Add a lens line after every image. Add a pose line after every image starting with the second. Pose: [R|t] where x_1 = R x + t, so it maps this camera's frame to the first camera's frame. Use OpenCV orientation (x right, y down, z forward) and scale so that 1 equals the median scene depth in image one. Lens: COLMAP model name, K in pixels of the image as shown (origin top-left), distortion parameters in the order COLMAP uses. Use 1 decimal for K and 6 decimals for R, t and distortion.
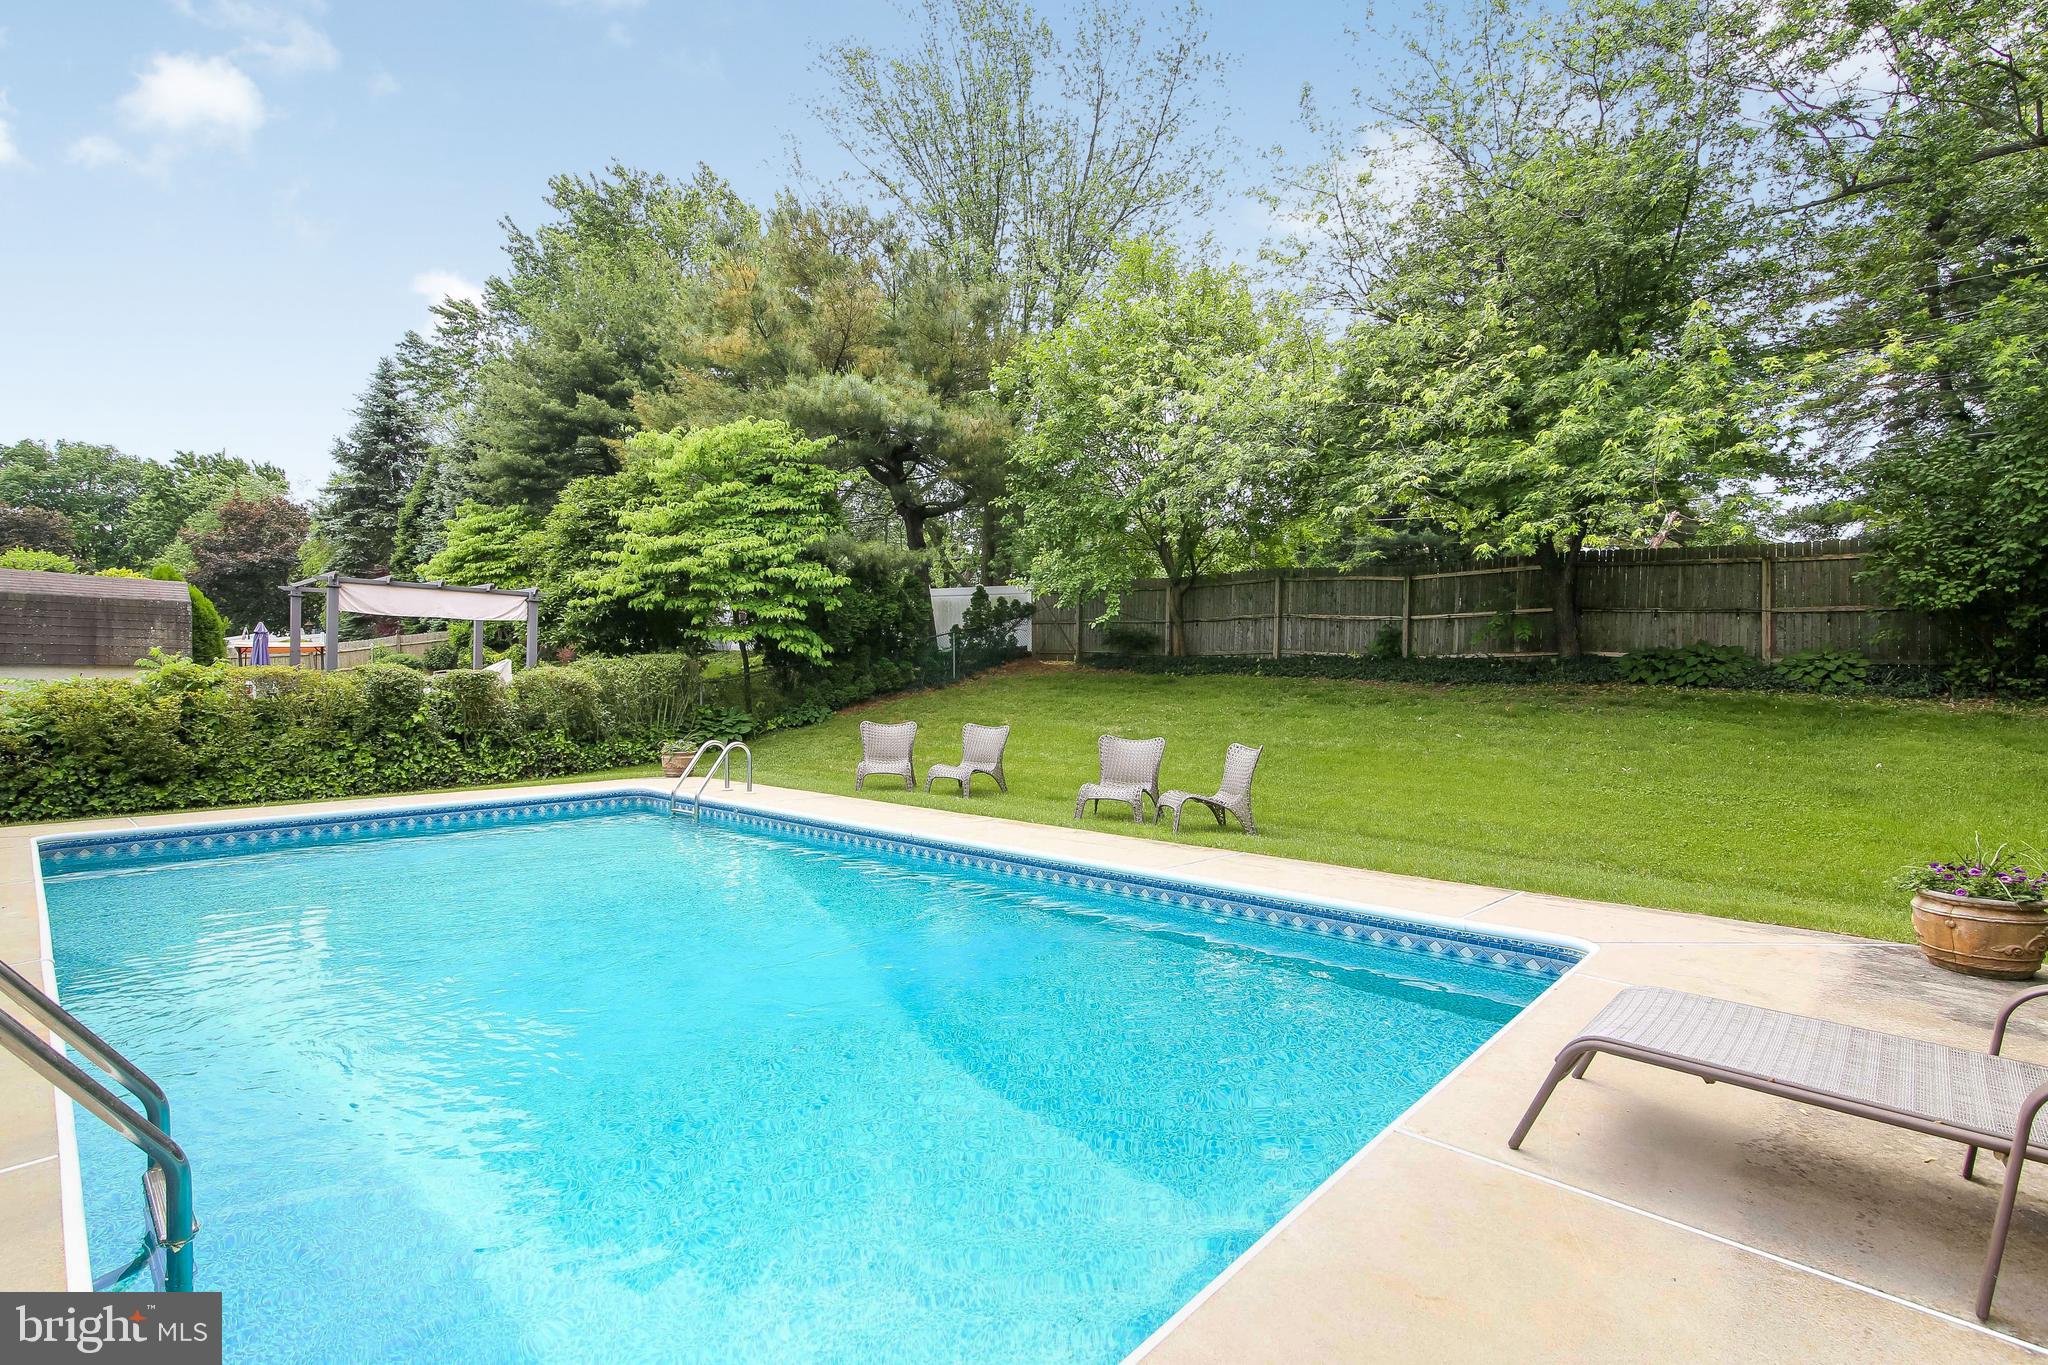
lens RADIAL K [[947.3, 0, 1028.1], [0, 947.3, 679.6], [0, 0, 1]] dist [-0.001403, 0.000027]
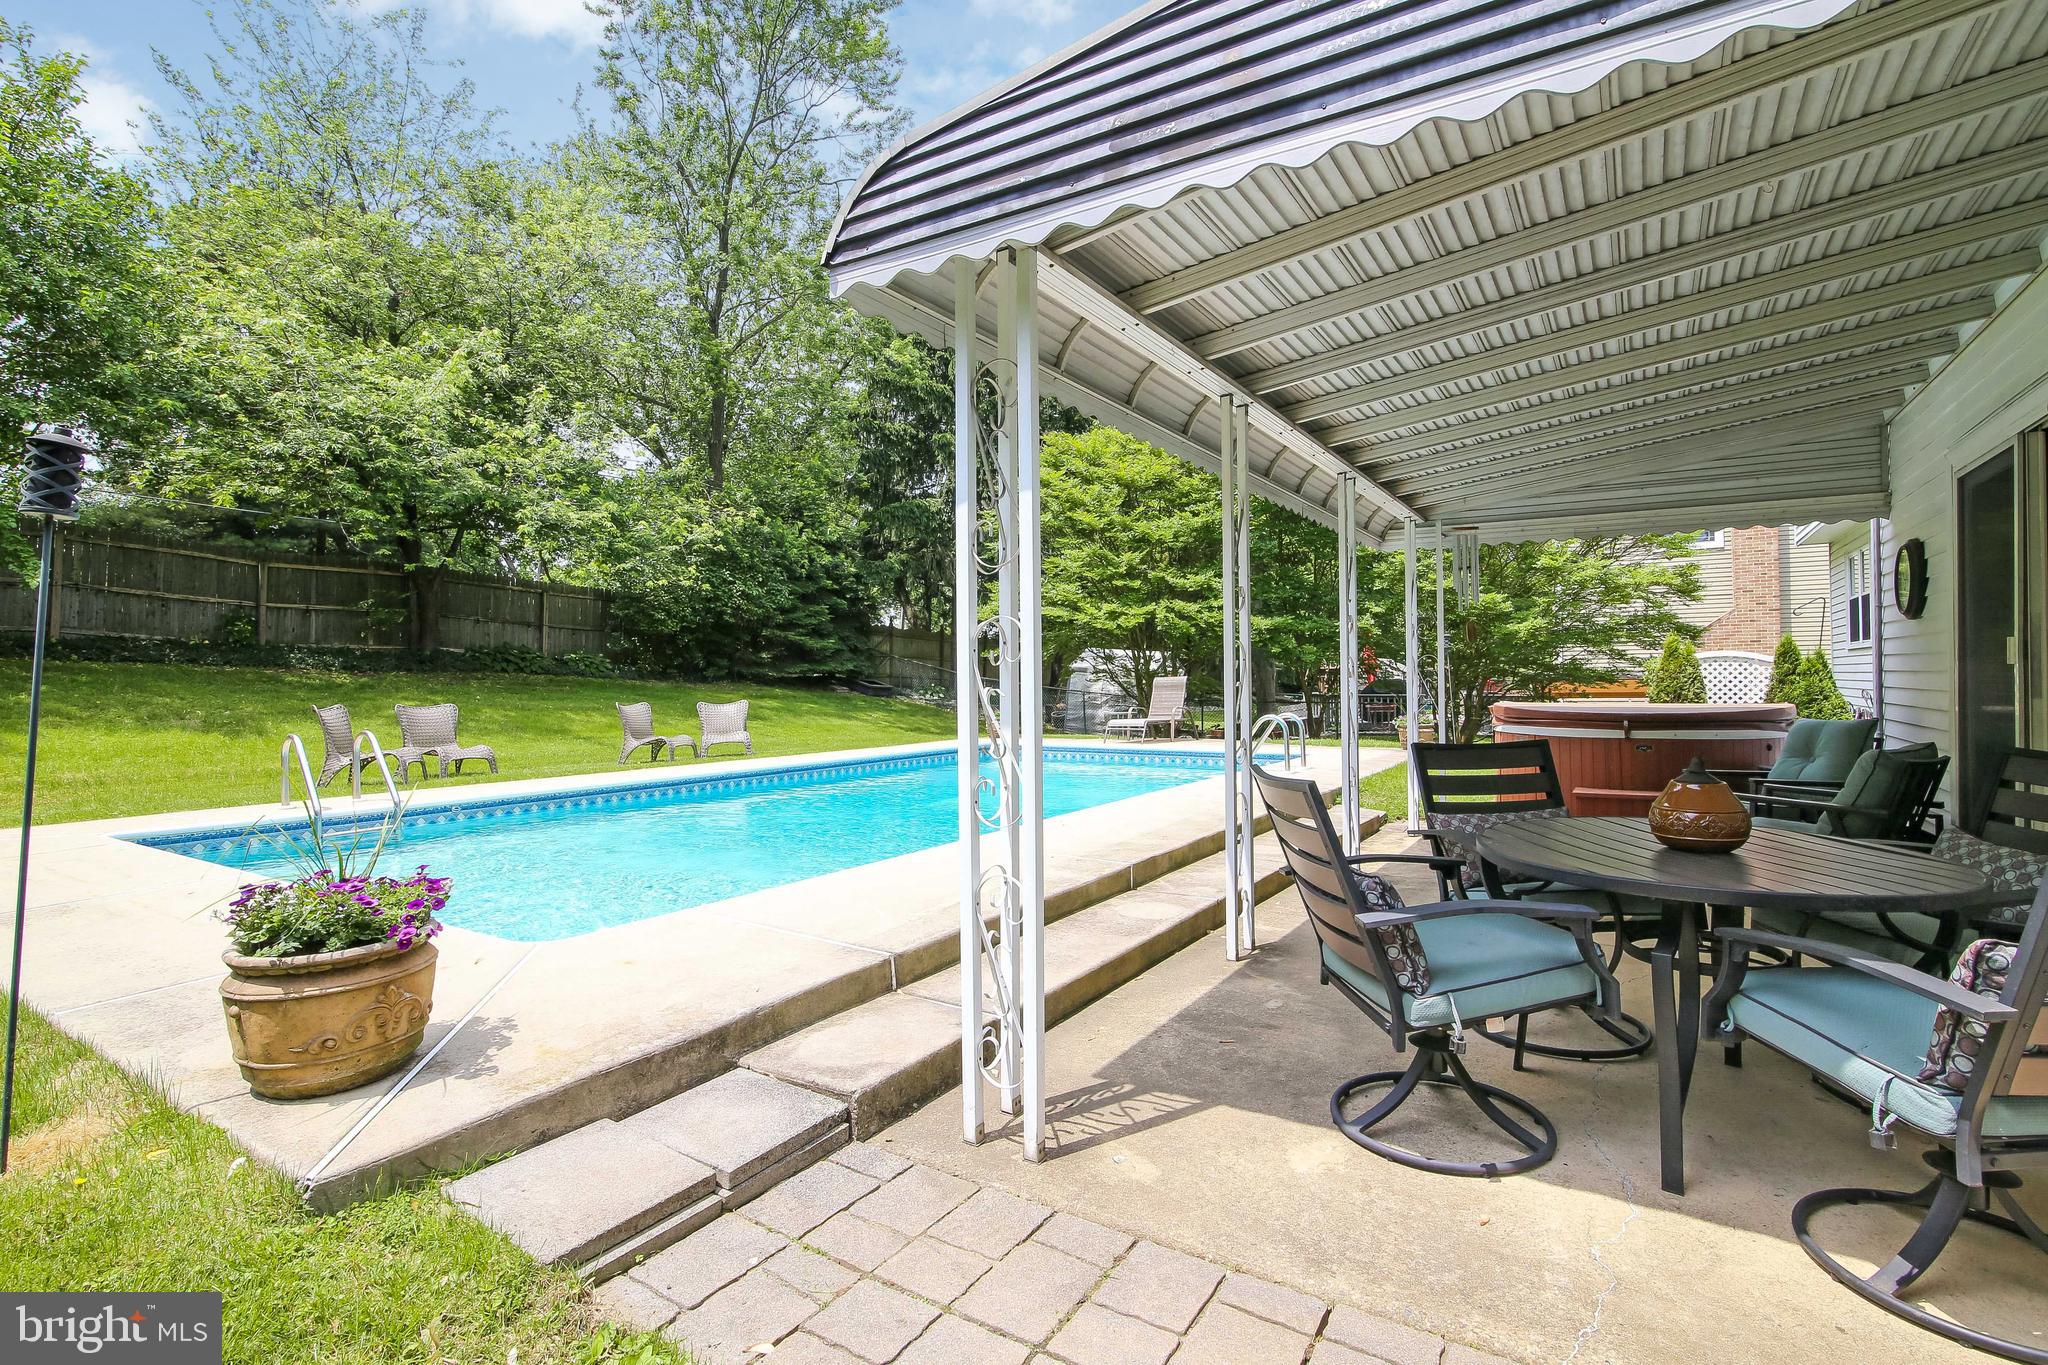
lens RADIAL K [[947.3, 0, 1028.1], [0, 947.3, 679.6], [0, 0, 1]] dist [-0.001403, 0.000027]
pose [[-0.182011, -0.001031, 0.983296, -0.826840], [-0.000059, 0.999999, 0.001037, 0.013262], [-0.983296, 0.000130, -0.182011, 0.471477]]
